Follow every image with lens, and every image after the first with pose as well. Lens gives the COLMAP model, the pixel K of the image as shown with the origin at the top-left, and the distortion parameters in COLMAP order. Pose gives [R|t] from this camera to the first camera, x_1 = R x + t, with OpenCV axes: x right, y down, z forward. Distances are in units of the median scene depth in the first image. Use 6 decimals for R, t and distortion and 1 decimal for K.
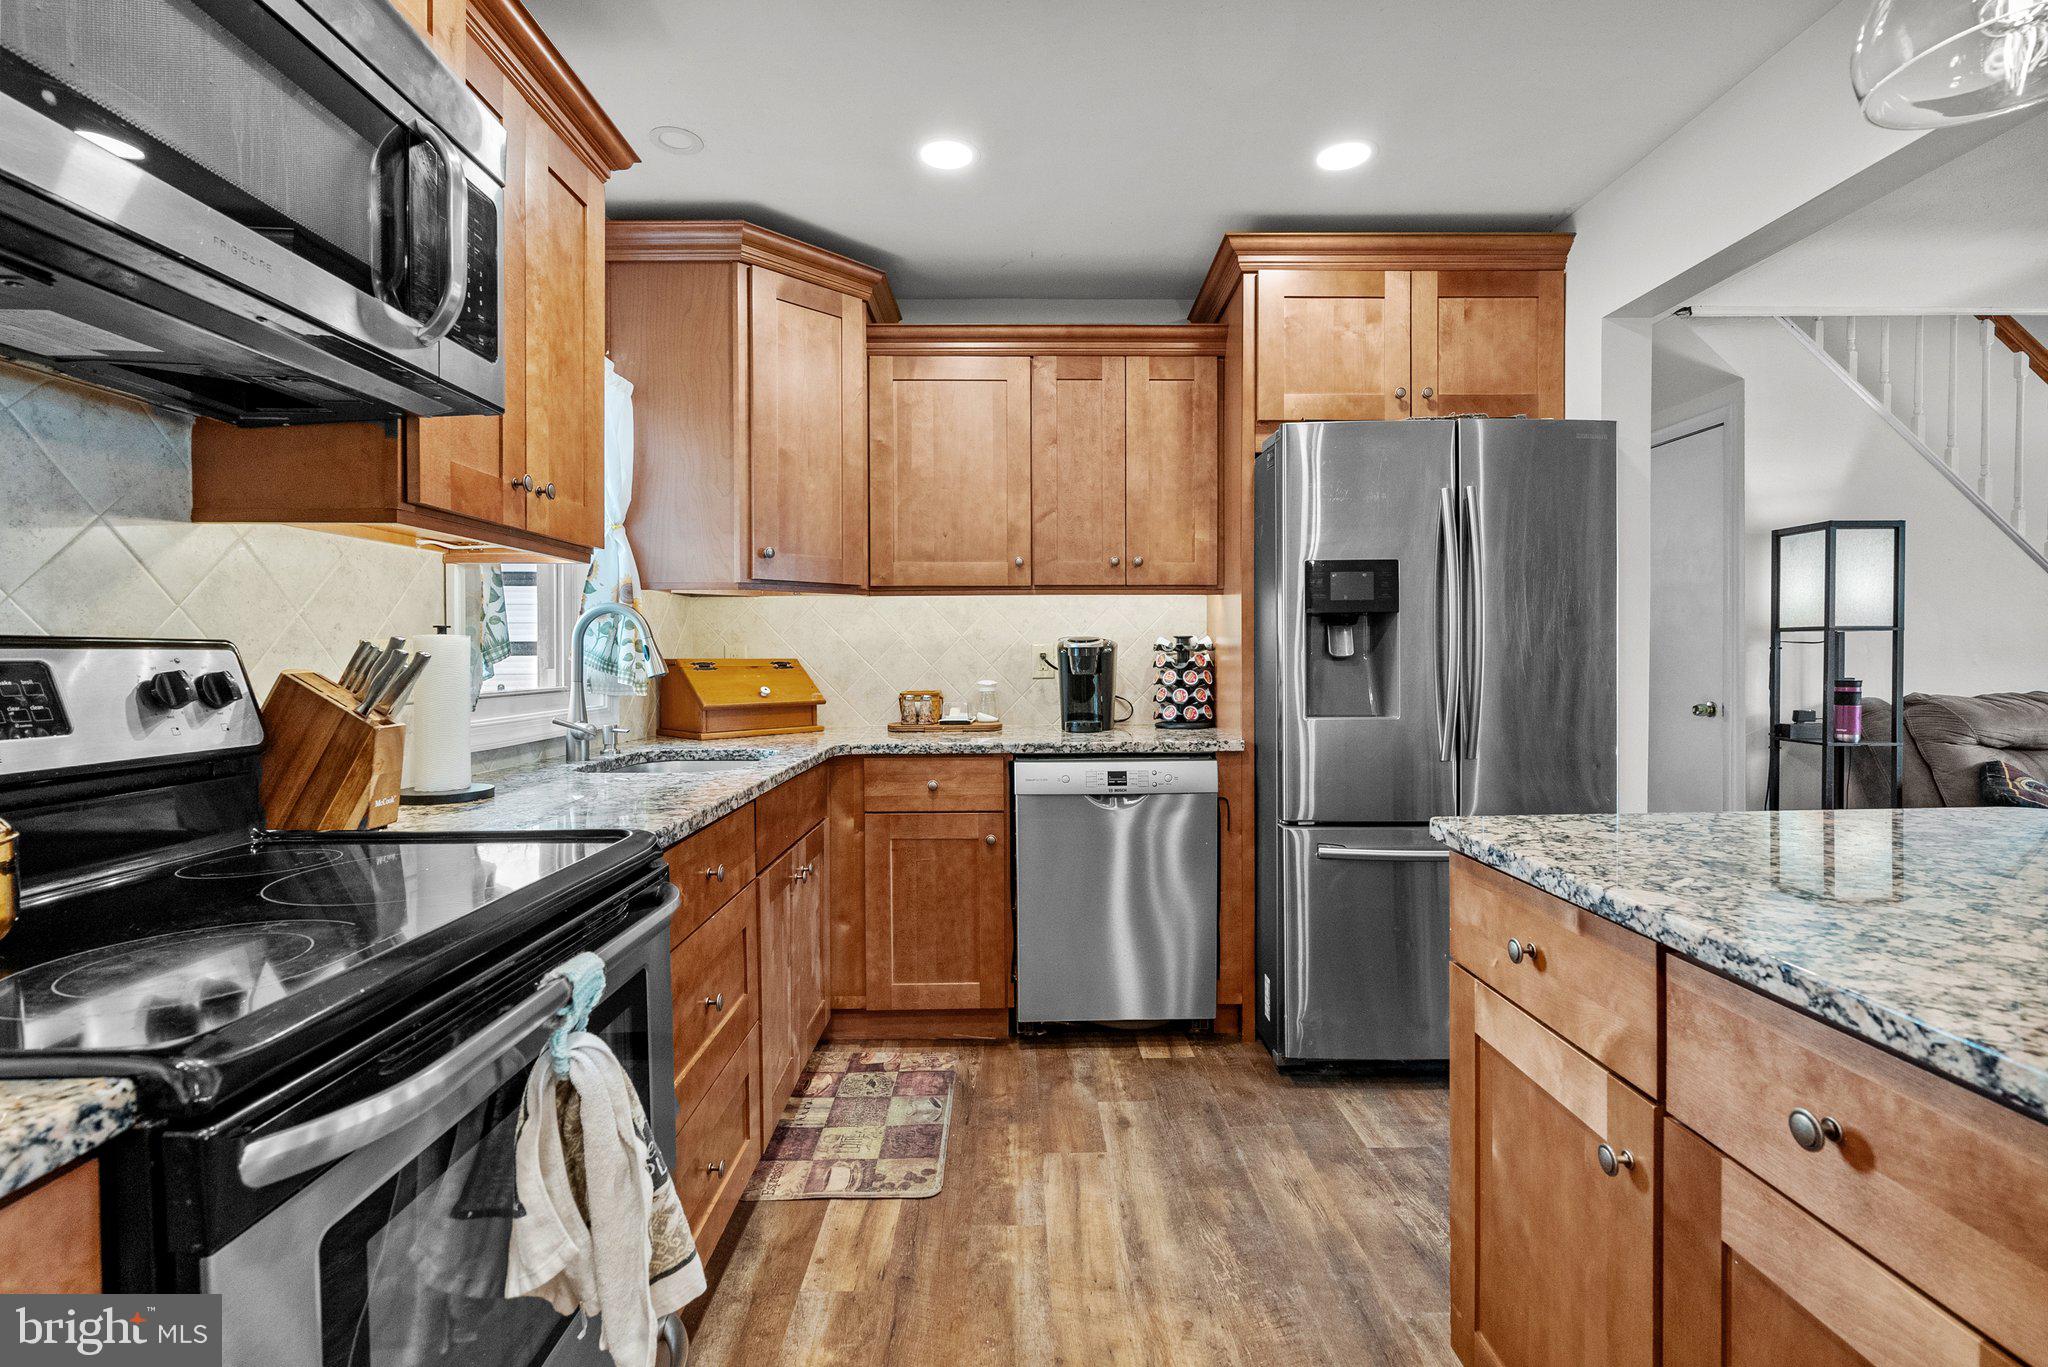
lens RADIAL K [[941.3, 0, 1035.5], [0, 941.3, 670.4], [0, 0, 1]] dist [-0.014664, 0.003971]
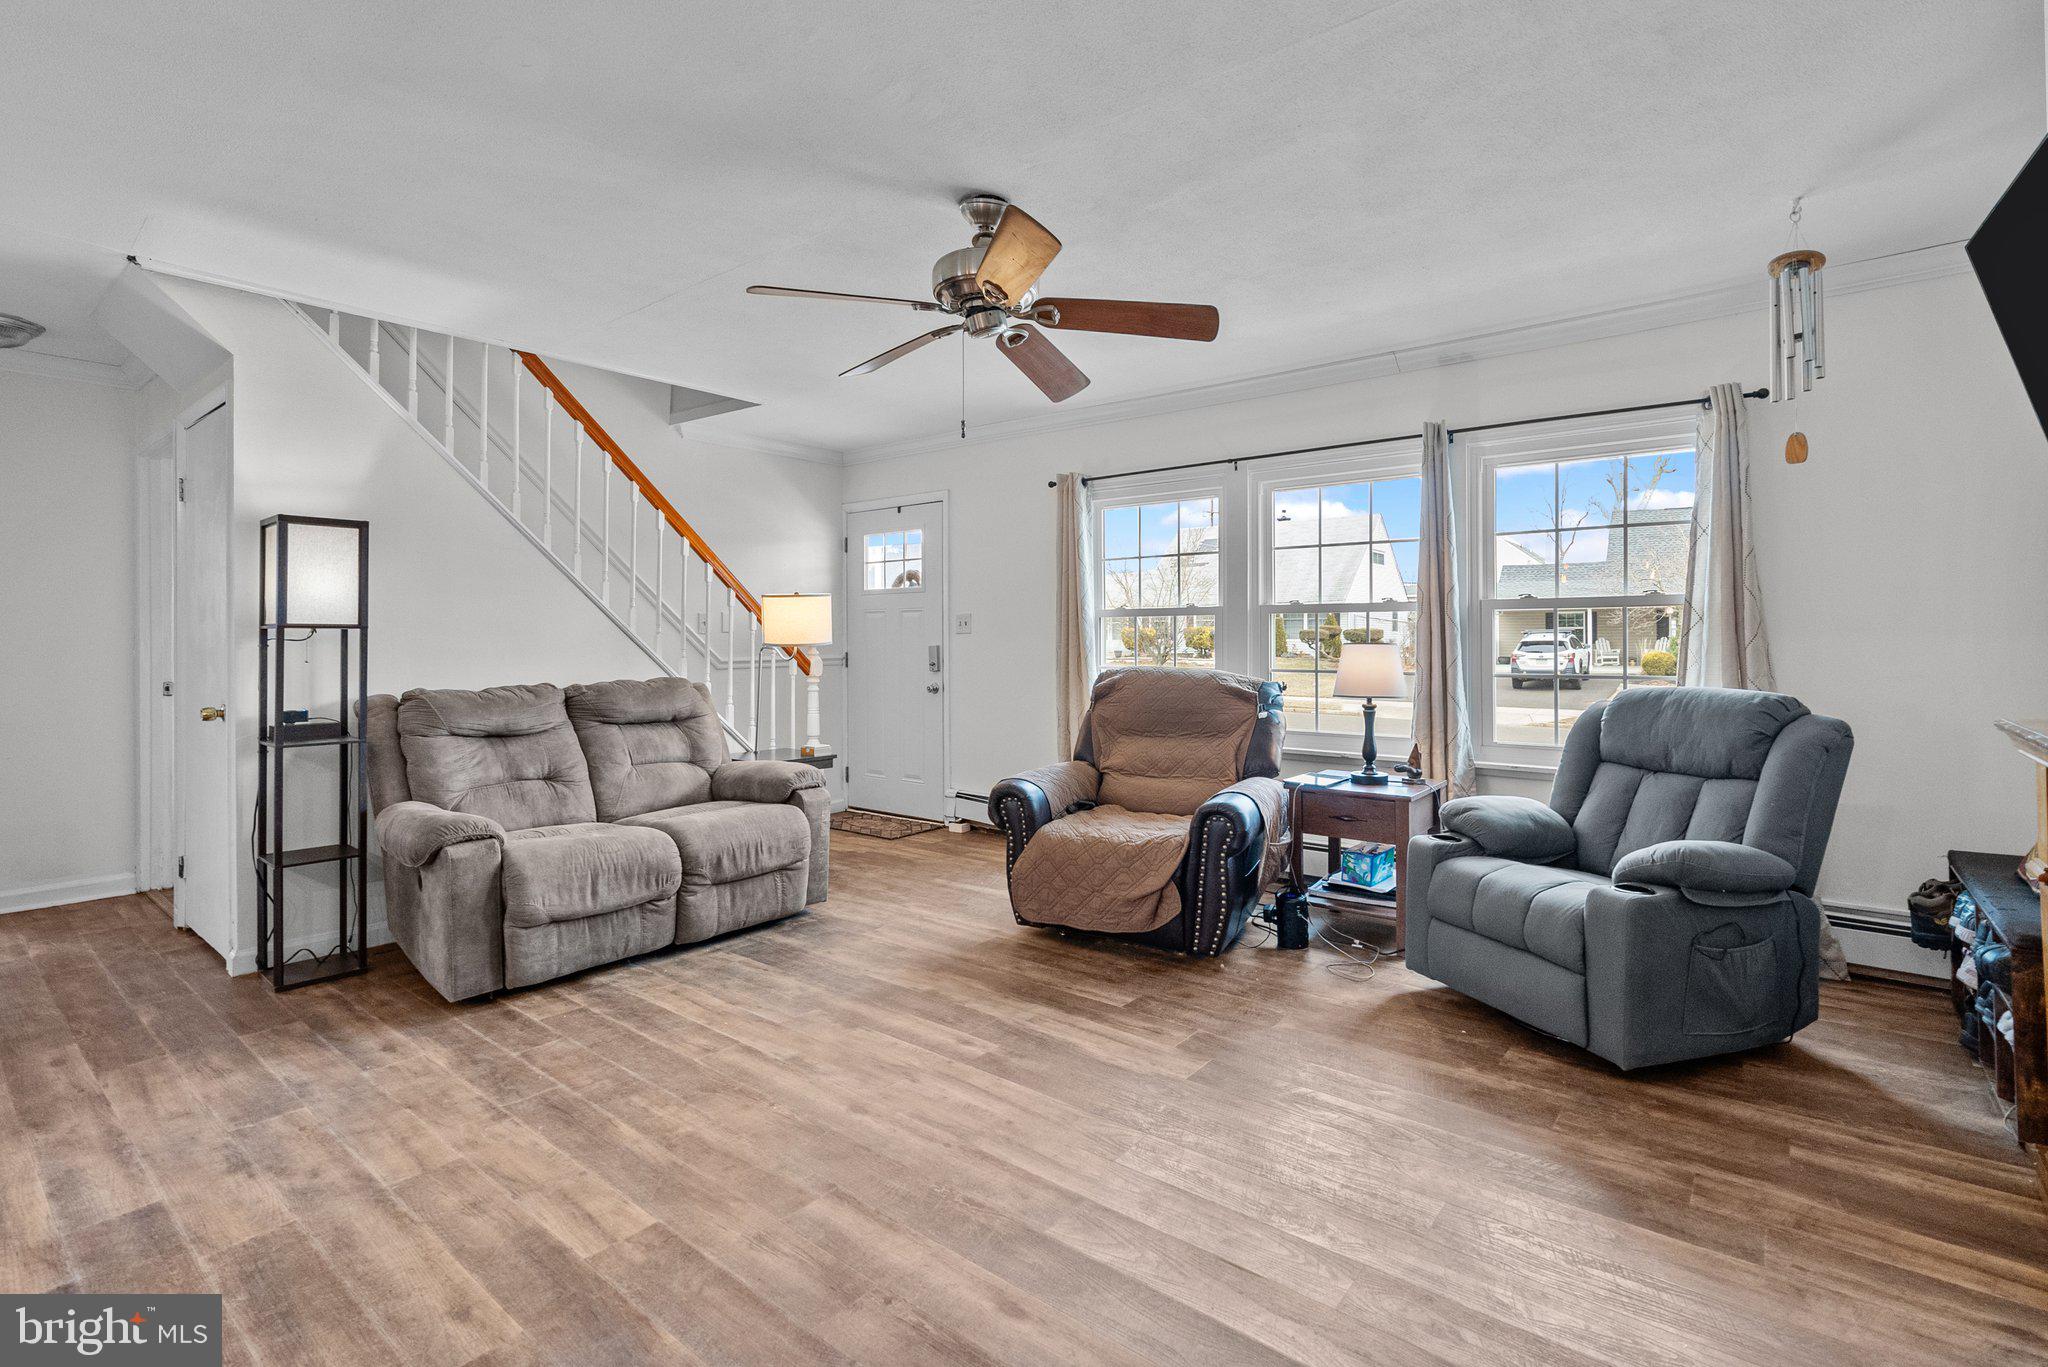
lens RADIAL K [[941.3, 0, 1029.1], [0, 941.3, 630.9], [0, 0, 1]] dist [-0.014664, 0.003971]
pose [[0.636709, 0.011395, 0.771020, 0.709123], [0.013349, 0.999578, -0.025796, -0.004770], [-0.770988, 0.026717, 0.636289, -0.247532]]
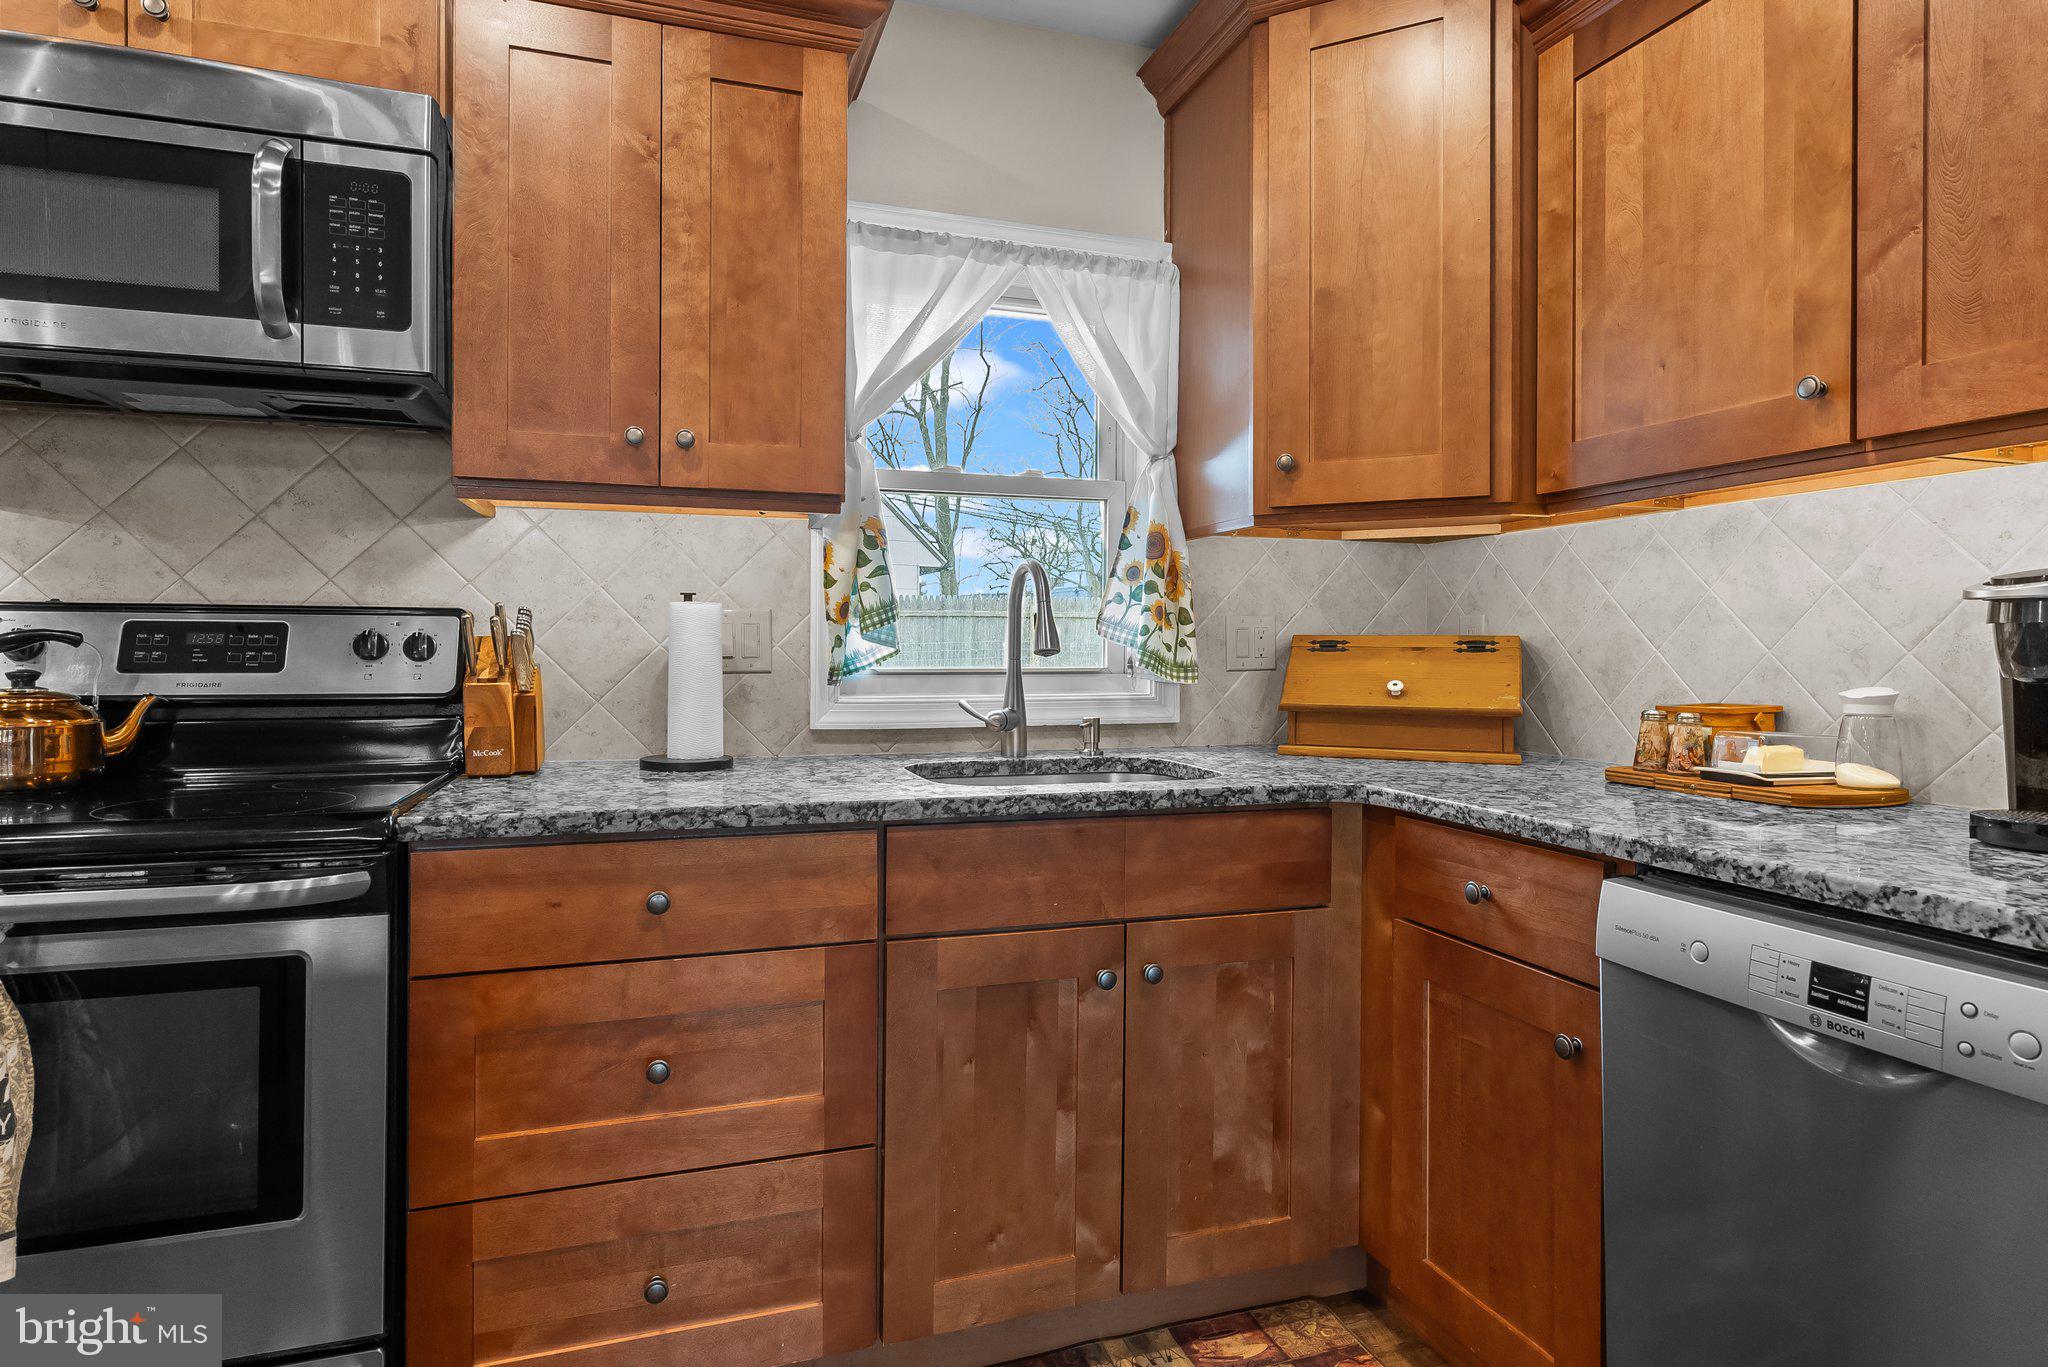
lens RADIAL K [[1113.0, 0, 1024.1], [0, 1113.0, 650.4], [0, 0, 1]] dist [-0.005487, 0.000819]
pose [[0.298157, 0.008644, -0.954478, 0.364811], [-0.021618, 0.999764, 0.002301, 0.001688], [0.954272, 0.019948, 0.298273, 0.603084]]
